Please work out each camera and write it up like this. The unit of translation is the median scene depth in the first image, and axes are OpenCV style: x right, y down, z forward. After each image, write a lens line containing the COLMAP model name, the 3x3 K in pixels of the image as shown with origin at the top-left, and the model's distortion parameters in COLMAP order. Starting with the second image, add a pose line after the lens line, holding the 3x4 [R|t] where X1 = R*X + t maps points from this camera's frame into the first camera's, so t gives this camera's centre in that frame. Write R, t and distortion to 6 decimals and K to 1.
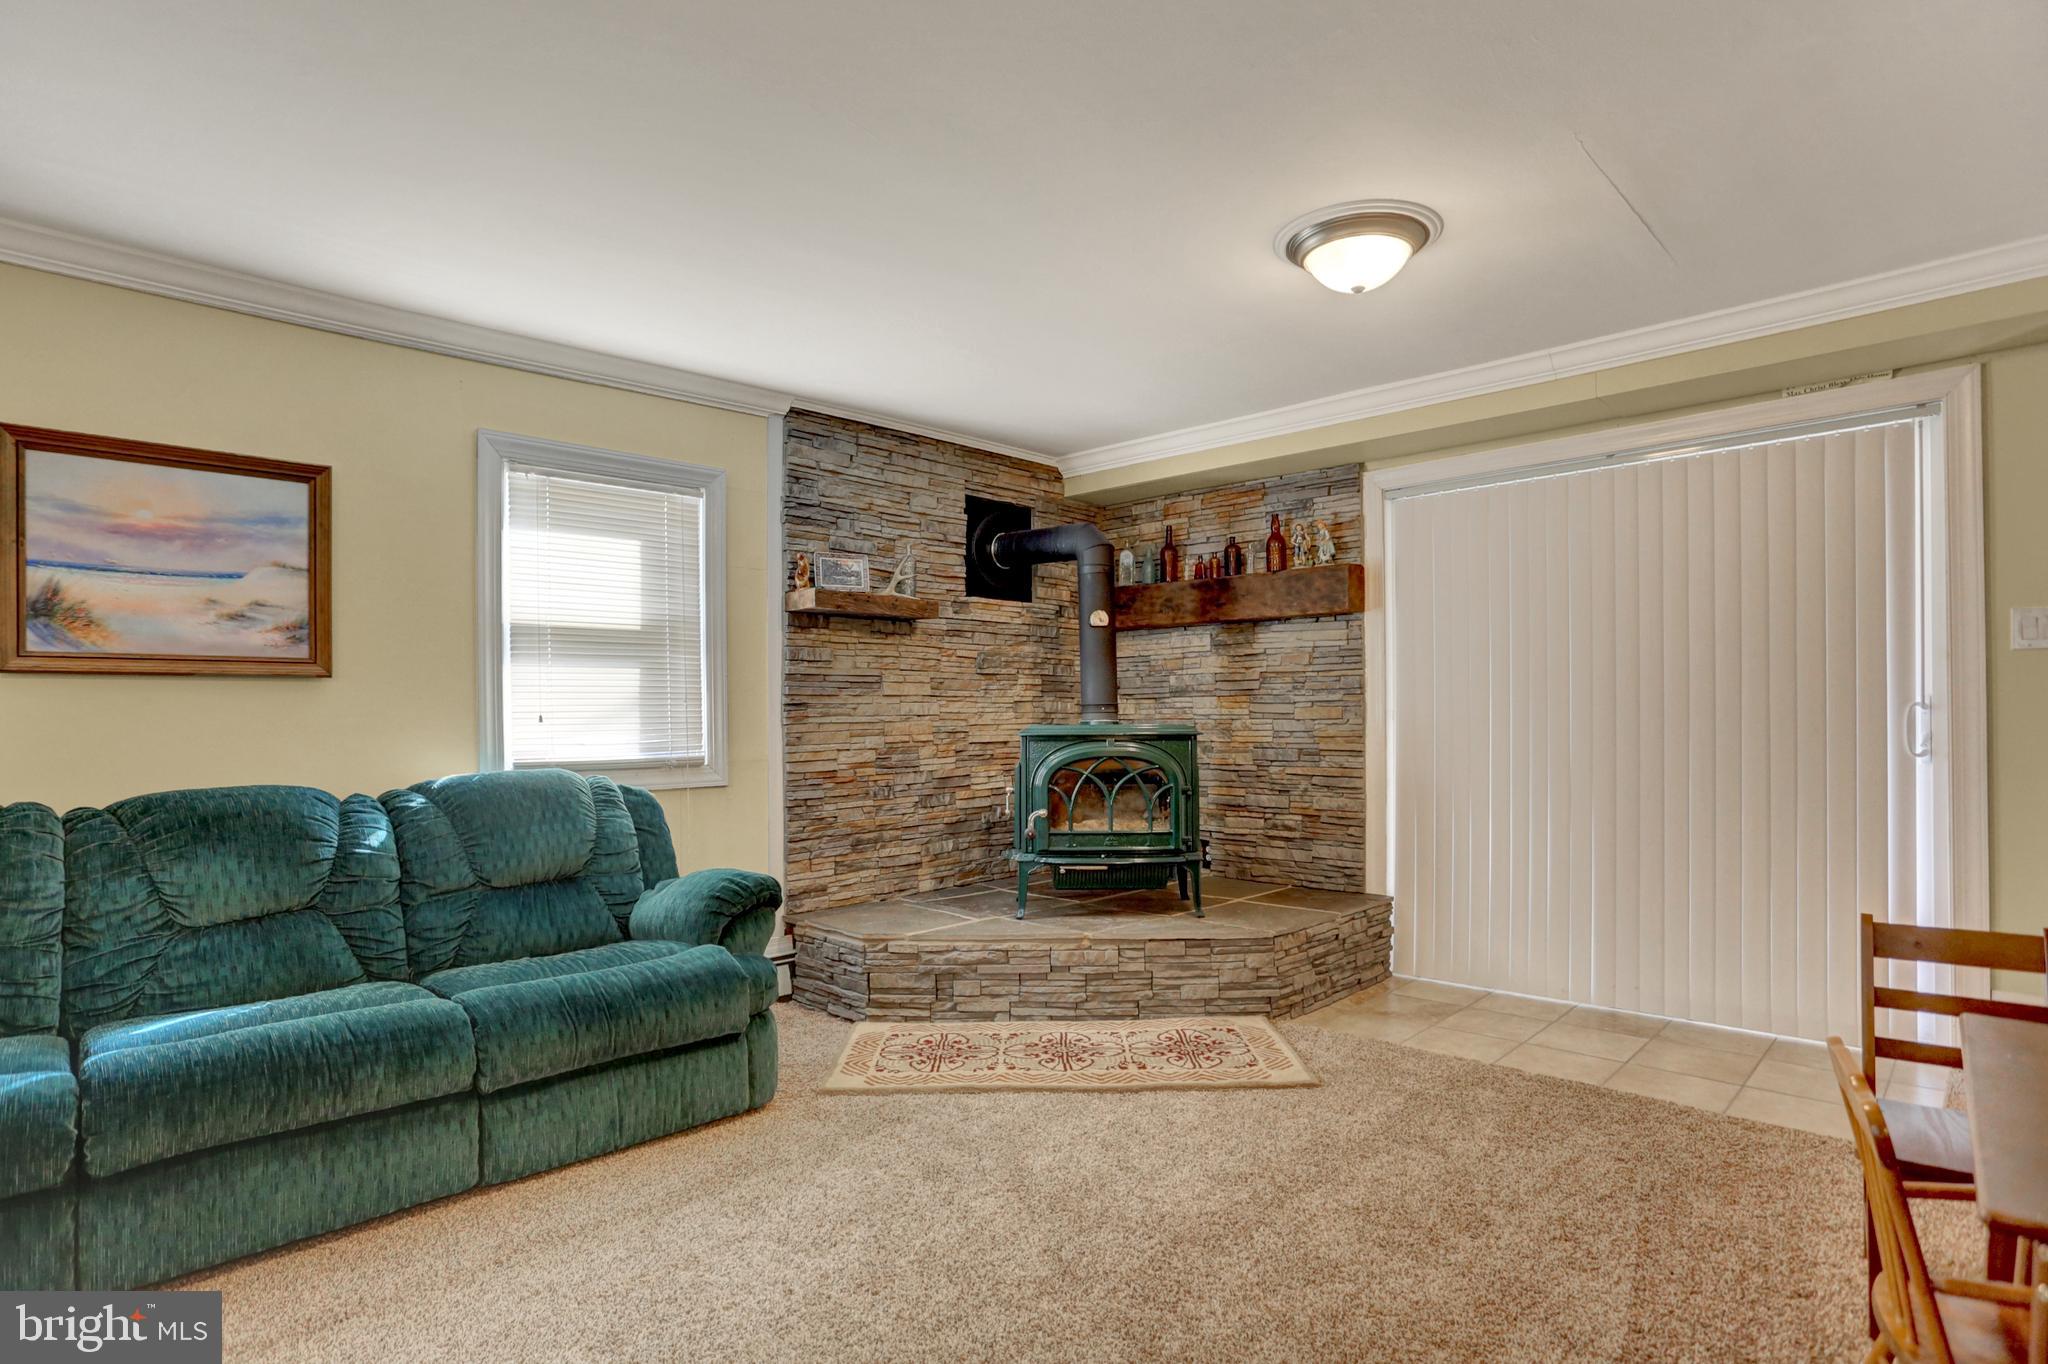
lens RADIAL K [[1070.3, 0, 998.9], [0, 1070.3, 716.2], [0, 0, 1]] dist [-0.050385, 0.010623]
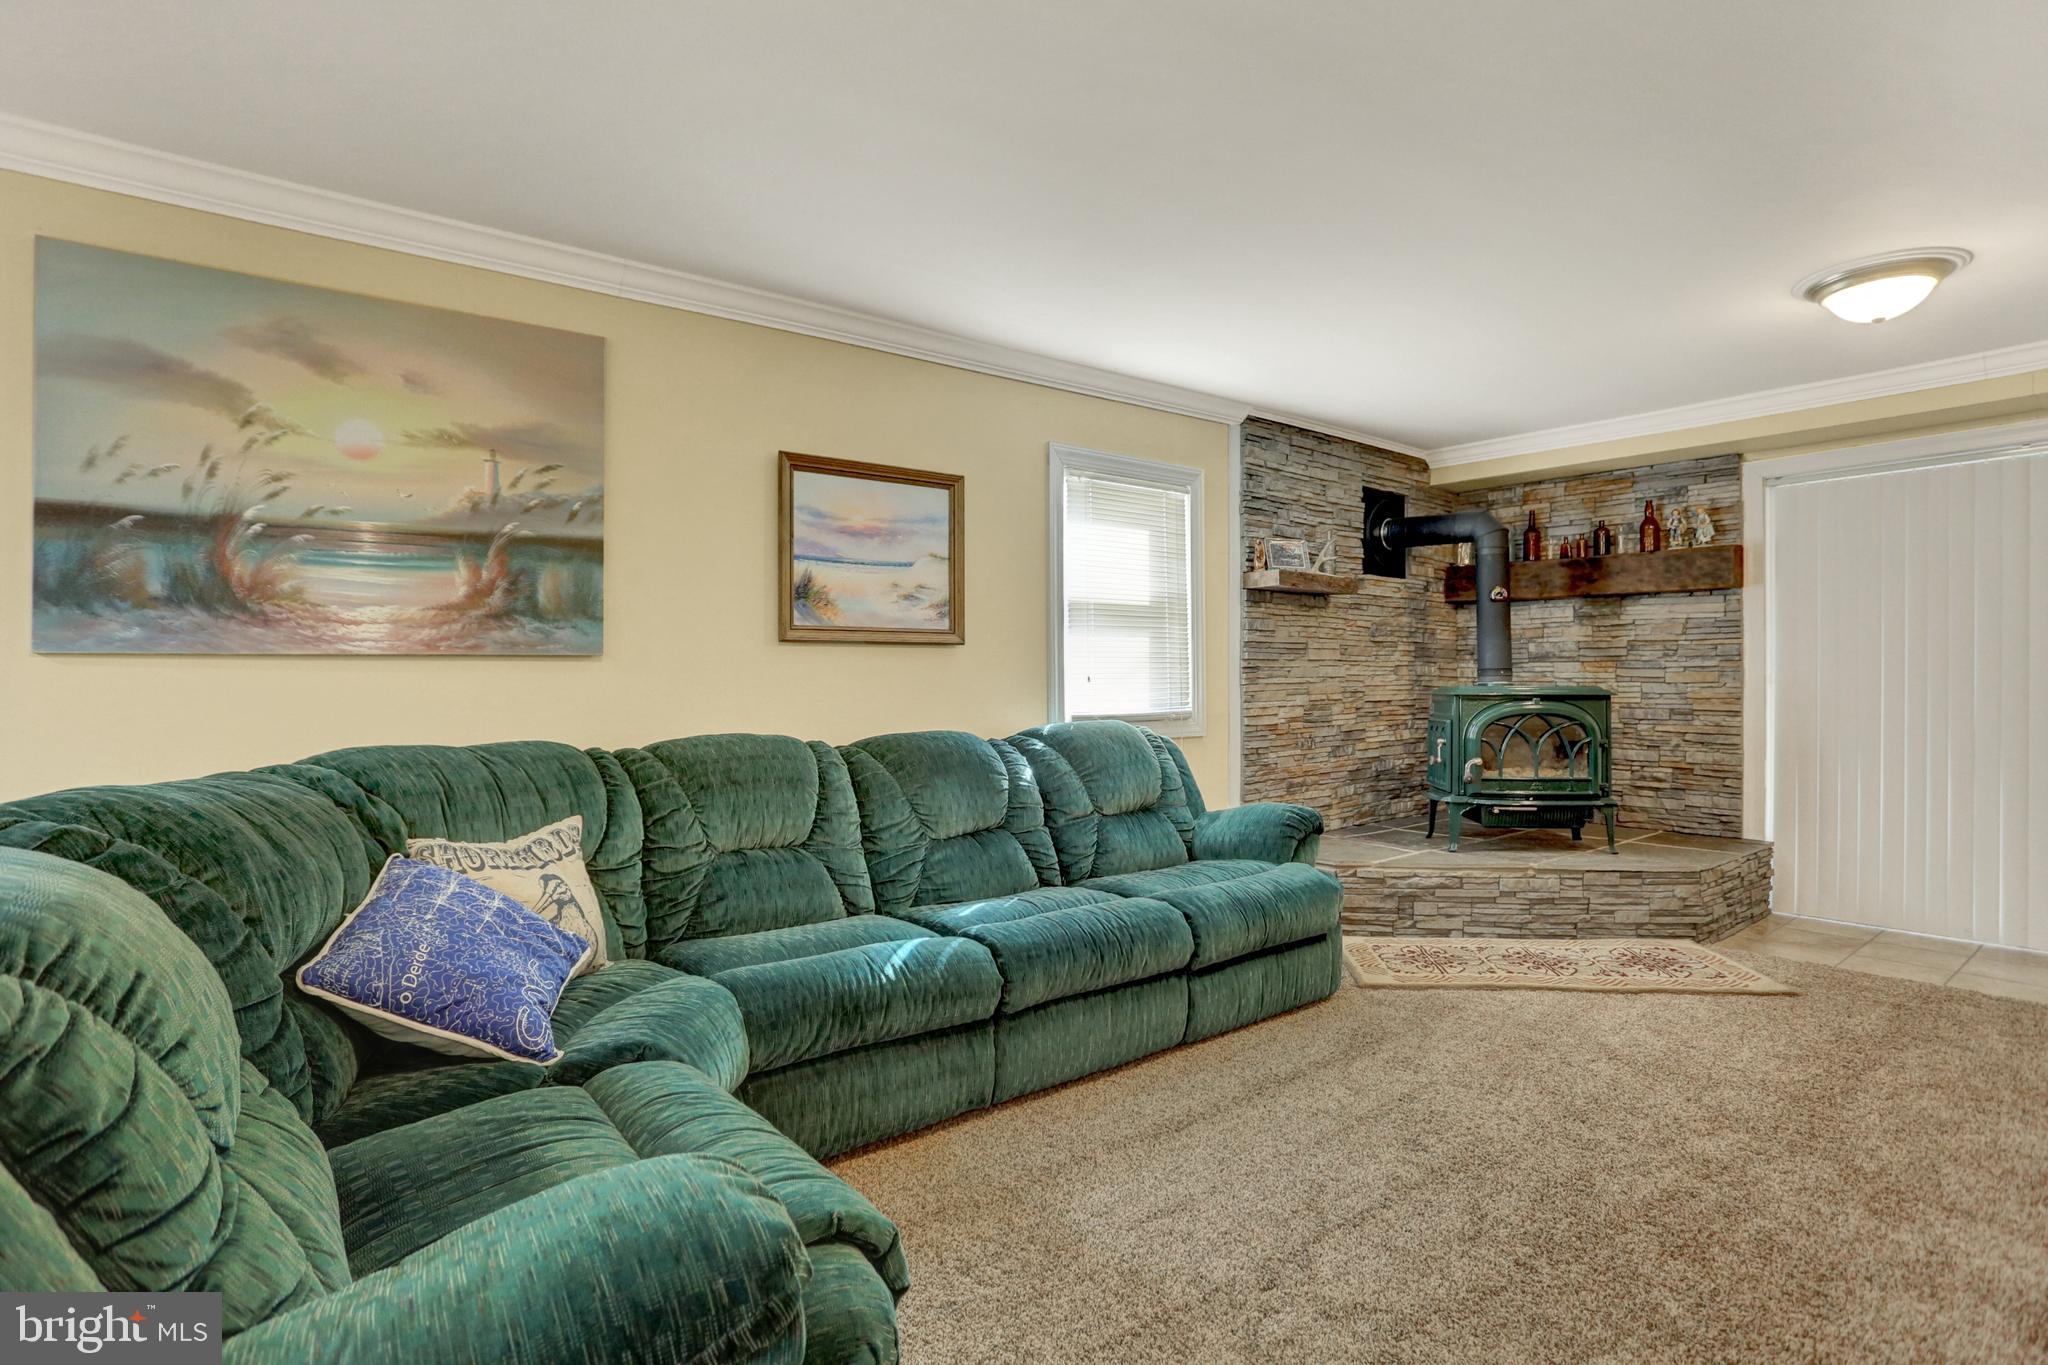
lens RADIAL K [[1003.8, 0, 1008.4], [0, 1003.8, 688.9], [0, 0, 1]] dist [-0.057631, 0.018955]
pose [[0.991771, 0.006289, -0.127870, -0.352378], [-0.004833, 0.999920, 0.011697, 0.000681], [0.127933, -0.010983, 0.991722, -0.146705]]
